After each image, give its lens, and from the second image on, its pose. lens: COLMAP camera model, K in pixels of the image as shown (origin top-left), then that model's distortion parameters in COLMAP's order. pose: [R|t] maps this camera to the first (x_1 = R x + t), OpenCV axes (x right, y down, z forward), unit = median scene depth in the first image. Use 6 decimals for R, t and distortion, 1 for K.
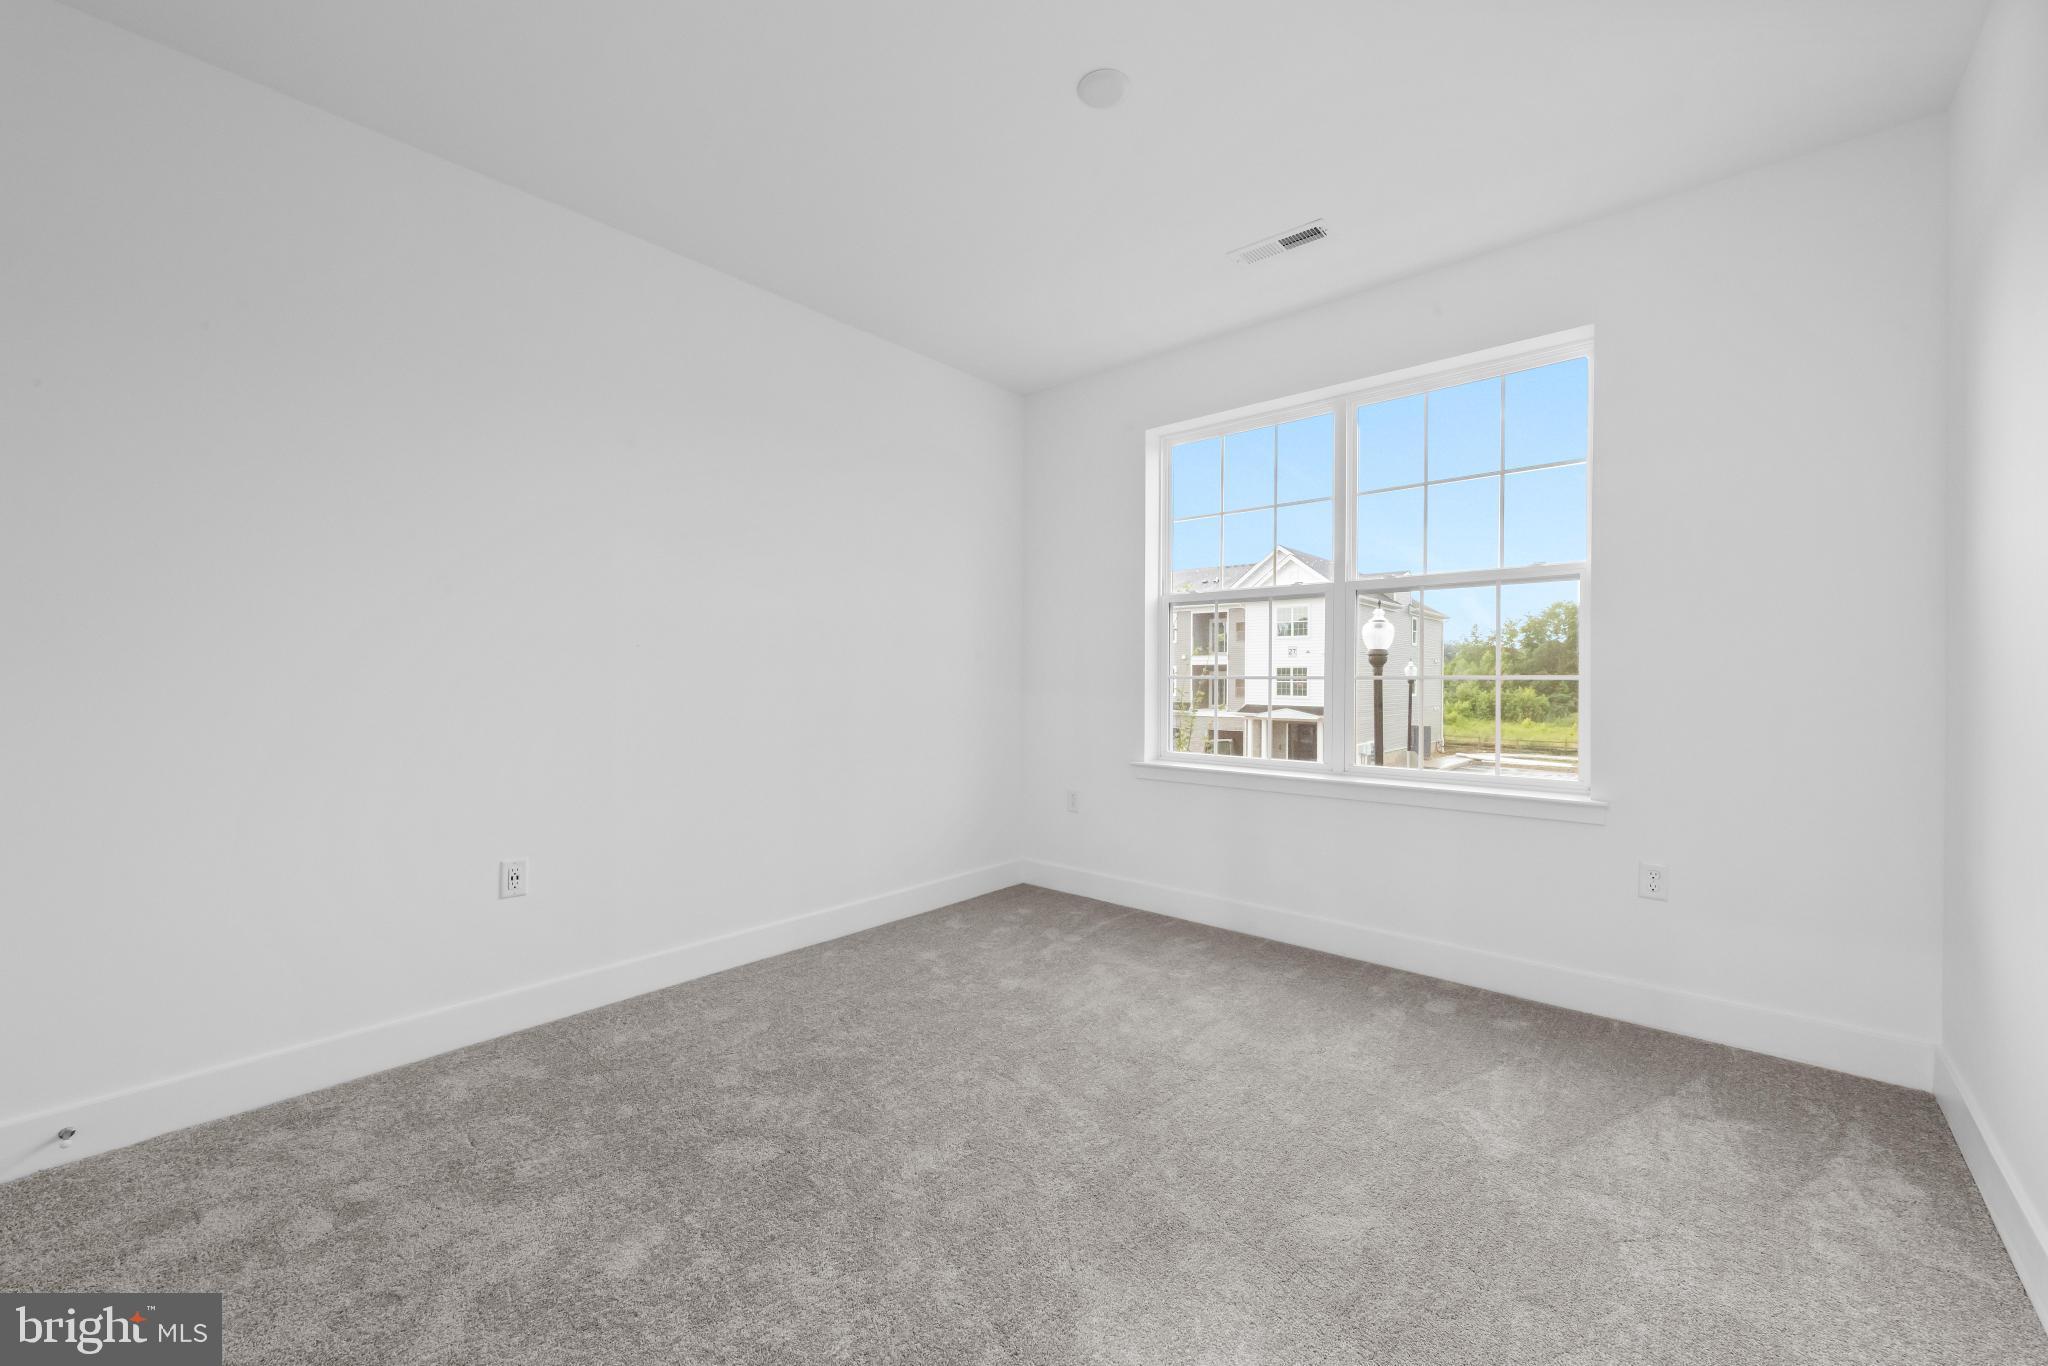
lens RADIAL K [[805.6, 0, 1032.1], [0, 805.6, 683.3], [0, 0, 1]] dist [-0.001860, -0.000085]
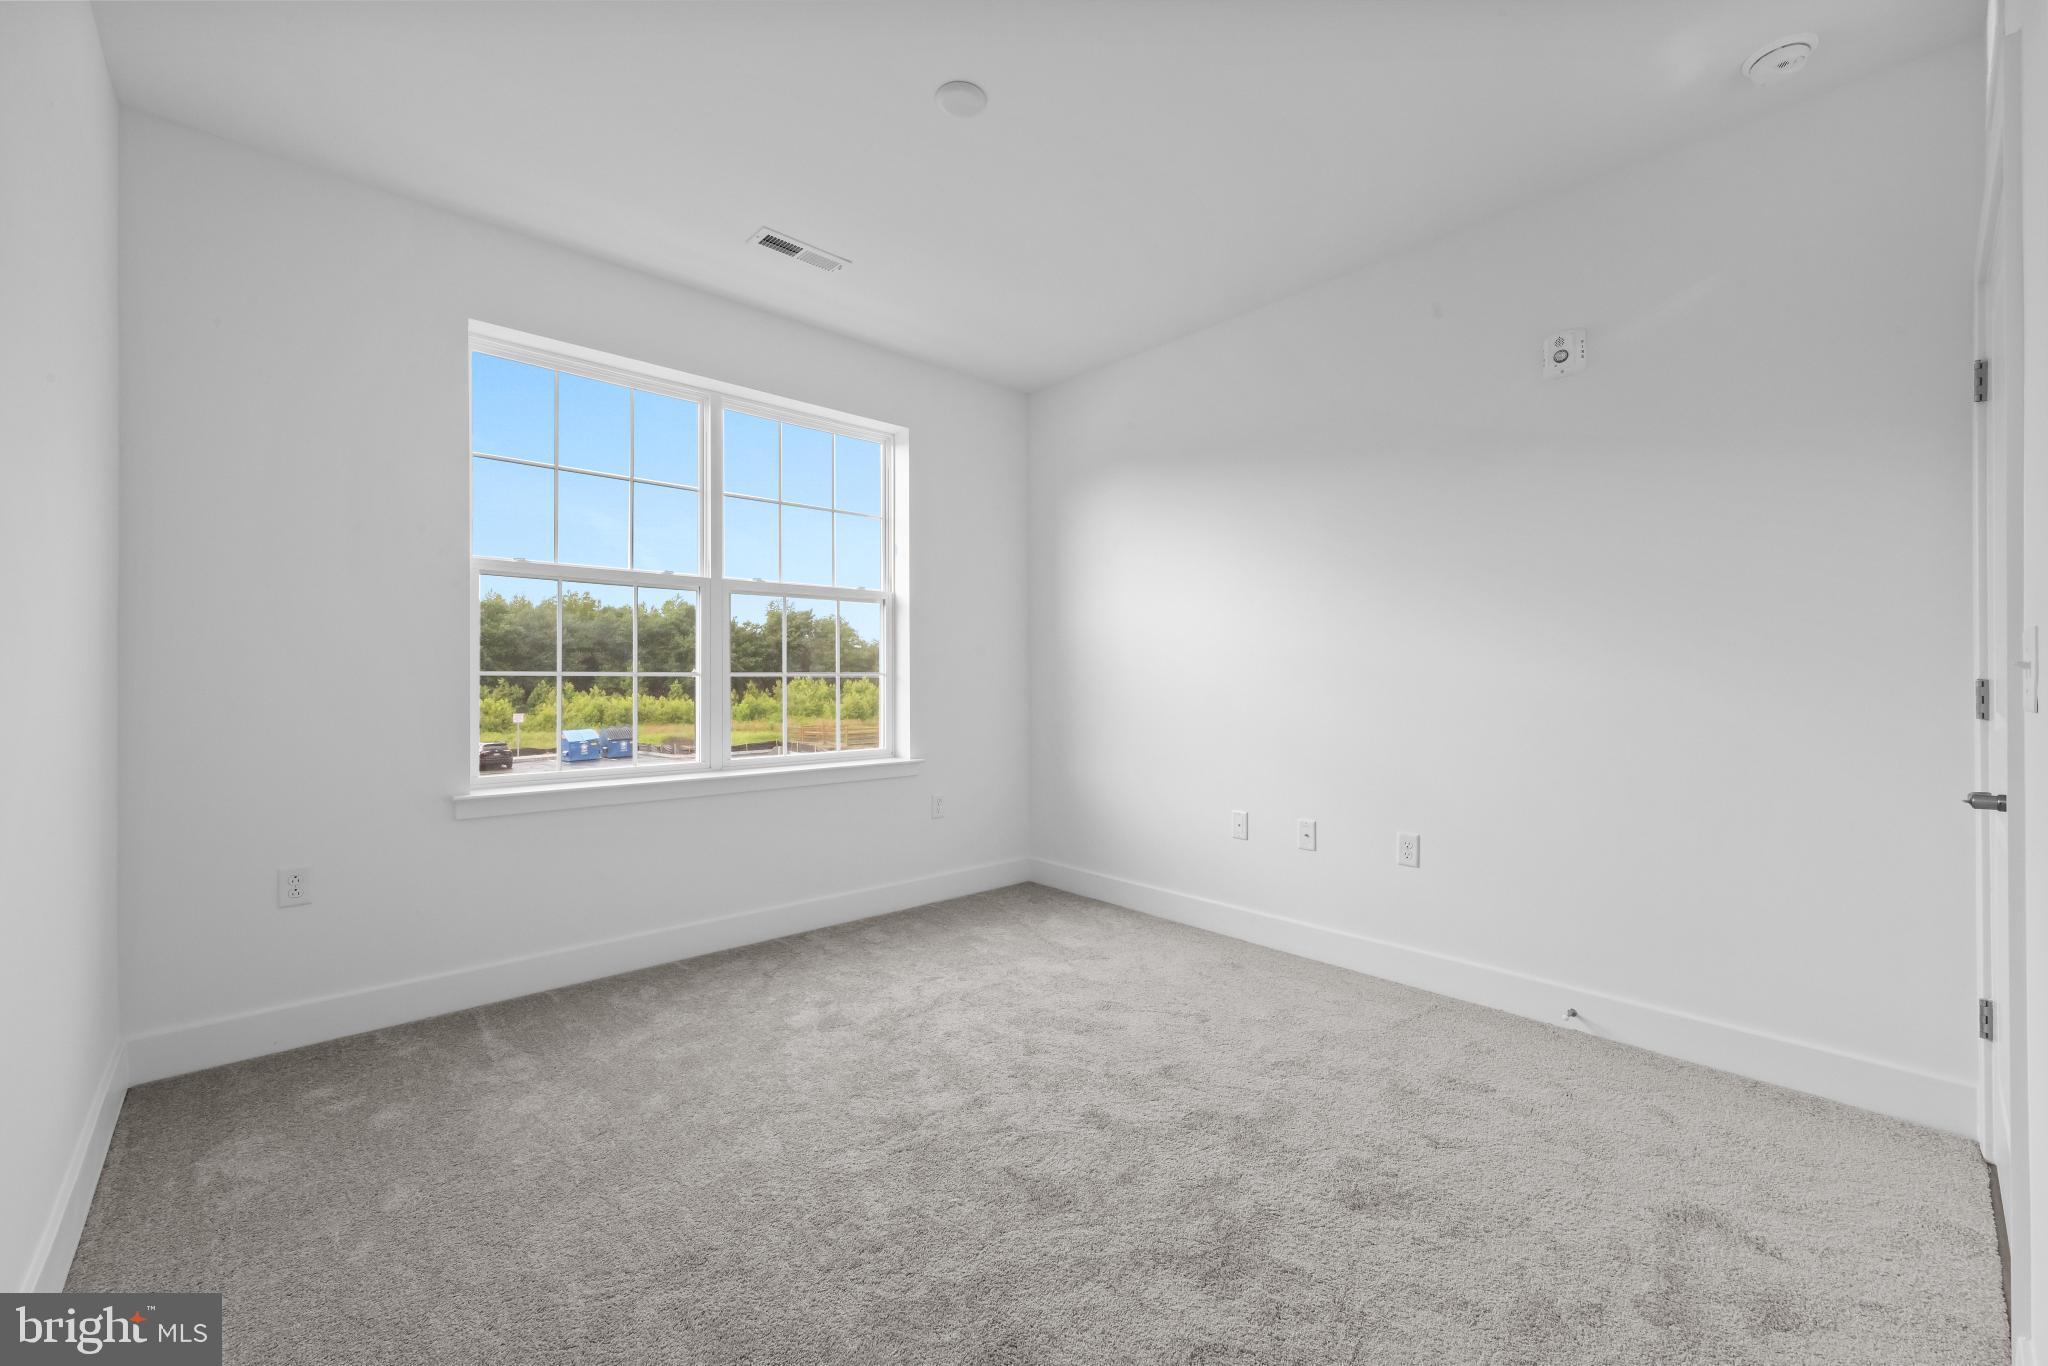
lens RADIAL K [[805.6, 0, 1030.3], [0, 805.6, 680.8], [0, 0, 1]] dist [-0.001860, -0.000085]
pose [[0.108945, -0.009519, 0.994002, -0.569670], [0.006637, 0.999939, 0.008848, -0.005030], [-0.994026, 0.005633, 0.109002, 0.501187]]
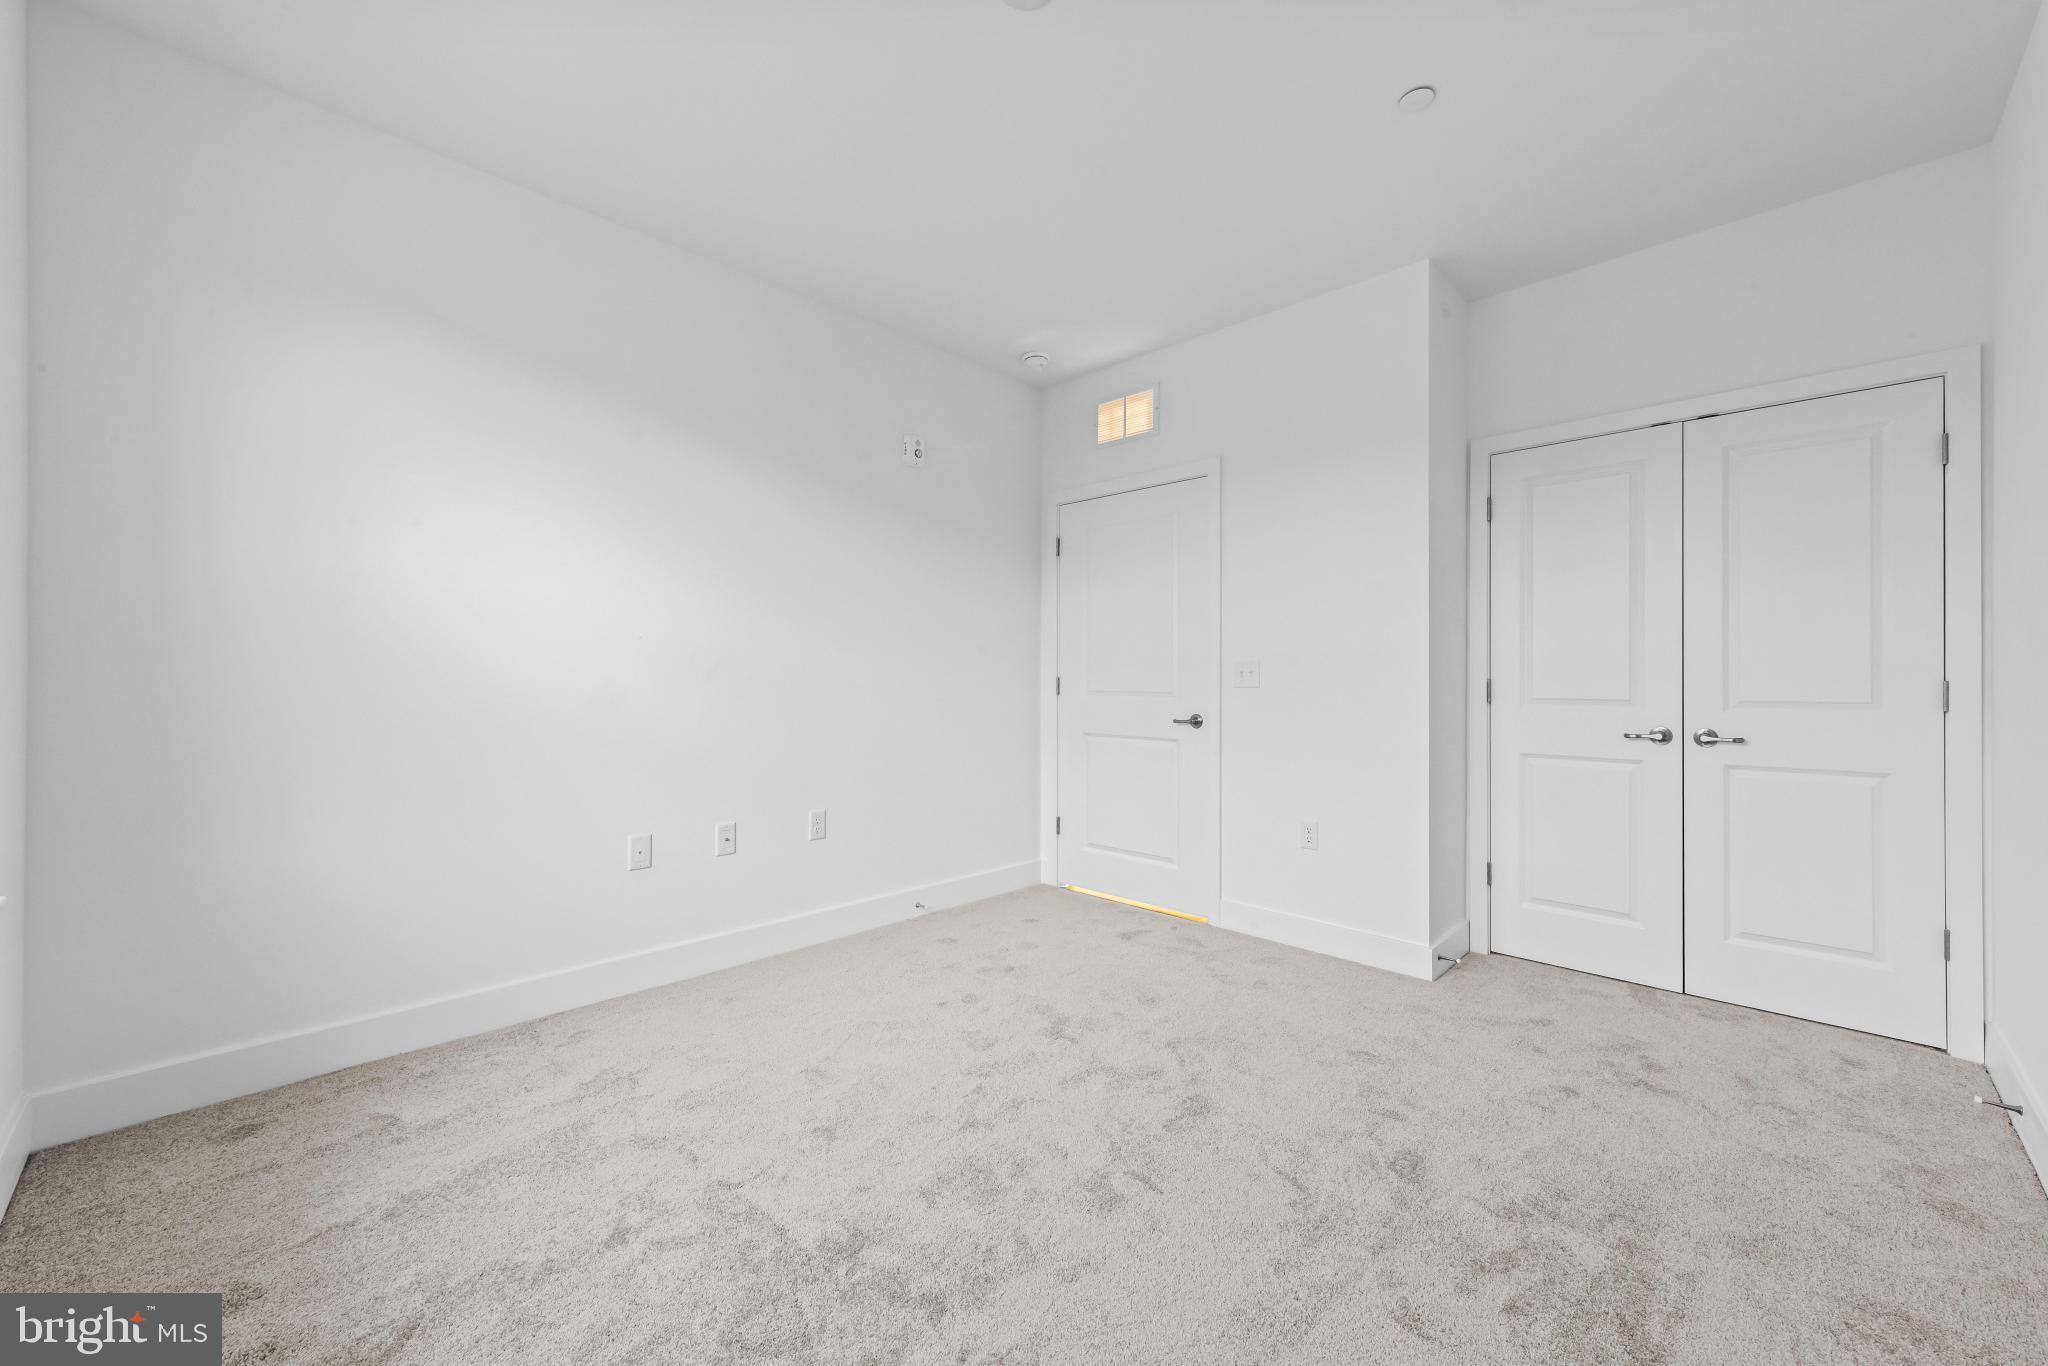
lens RADIAL K [[805.6, 0, 1024.5], [0, 805.6, 679.3], [0, 0, 1]] dist [-0.001860, -0.000085]
pose [[-0.999018, -0.016669, 0.041057, 0.024280], [-0.016244, 0.999811, 0.010666, -0.007496], [-0.041227, 0.009988, -0.999100, 1.153247]]
